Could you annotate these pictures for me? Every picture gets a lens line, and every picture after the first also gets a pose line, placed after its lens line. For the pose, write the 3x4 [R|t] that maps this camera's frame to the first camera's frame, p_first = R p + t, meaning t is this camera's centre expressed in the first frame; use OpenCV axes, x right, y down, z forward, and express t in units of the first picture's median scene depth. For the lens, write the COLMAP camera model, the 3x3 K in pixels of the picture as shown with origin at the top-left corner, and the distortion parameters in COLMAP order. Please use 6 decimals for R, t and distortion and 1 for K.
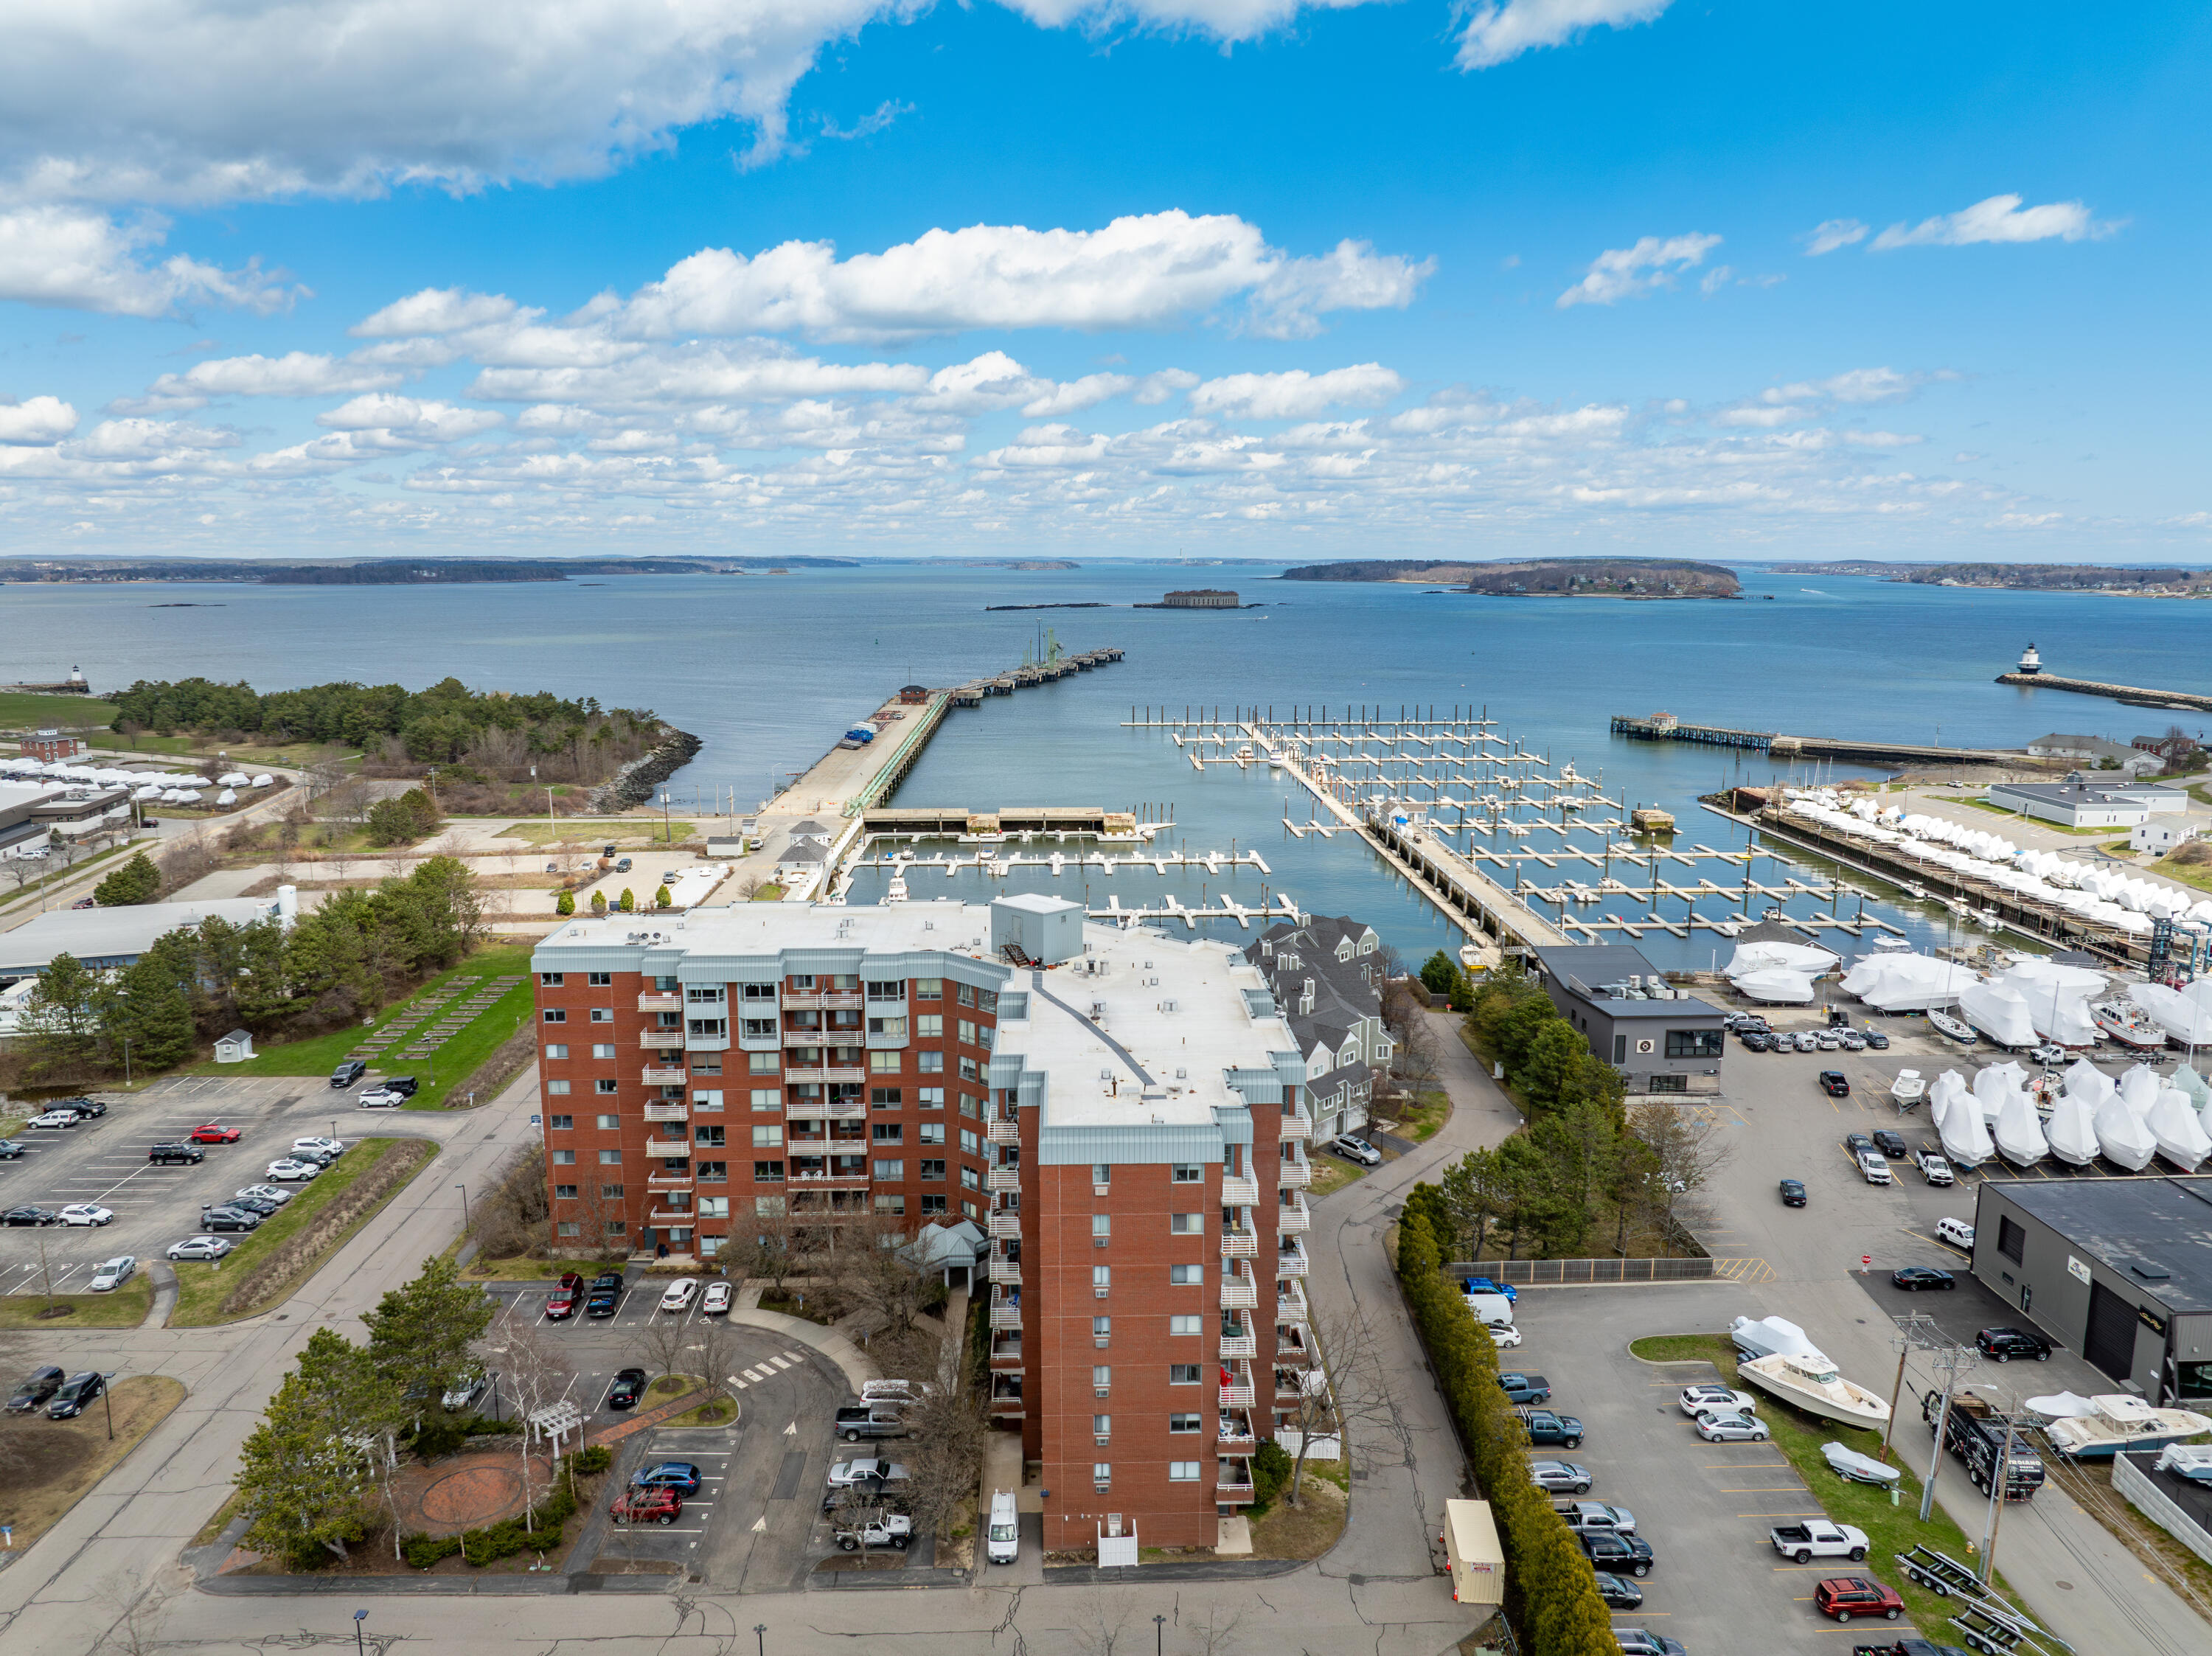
lens RADIAL K [[1554.1, 0, 1112.7], [0, 1554.1, 819.6], [0, 0, 1]] dist [-0.031848, -0.002170]
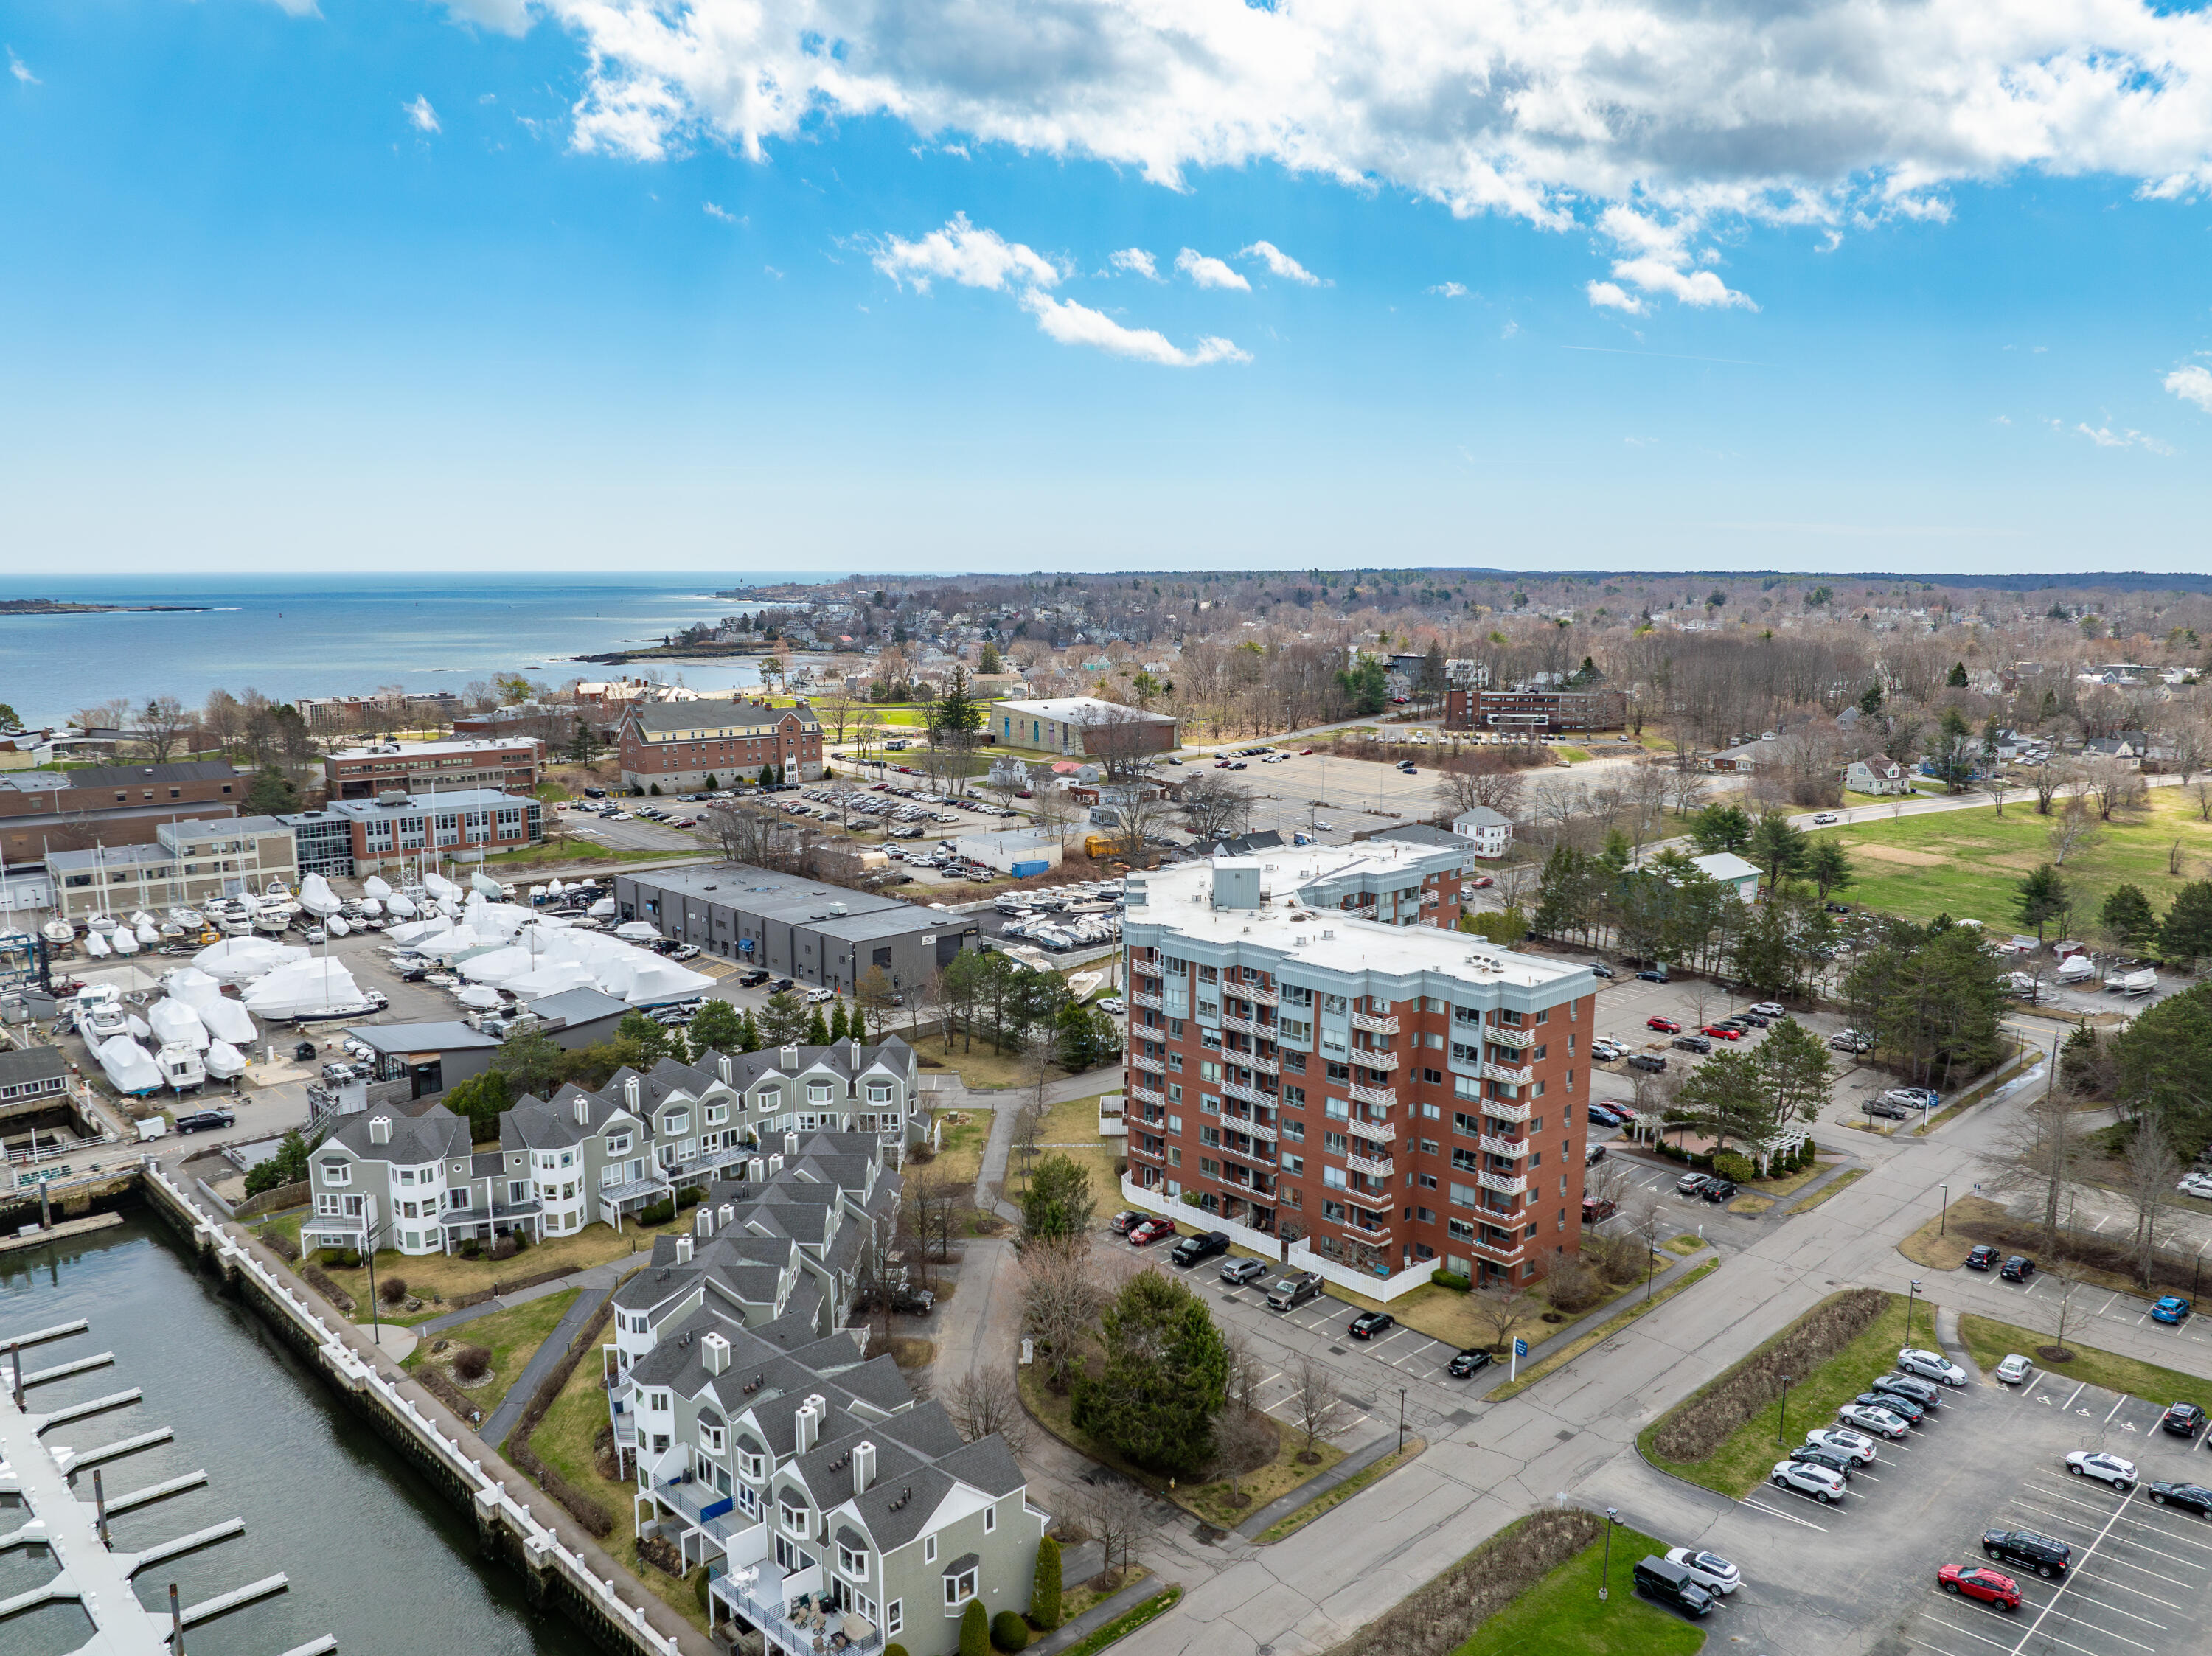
lens RADIAL K [[1649.0, 0, 1108.8], [0, 1649.0, 875.6], [0, 0, 1]] dist [-0.031308, -0.003794]
pose [[-0.663391, -0.141067, 0.734855, -0.723240], [0.121598, 0.948691, 0.291889, -0.253500], [-0.738326, 0.282993, -0.612200, 1.429057]]
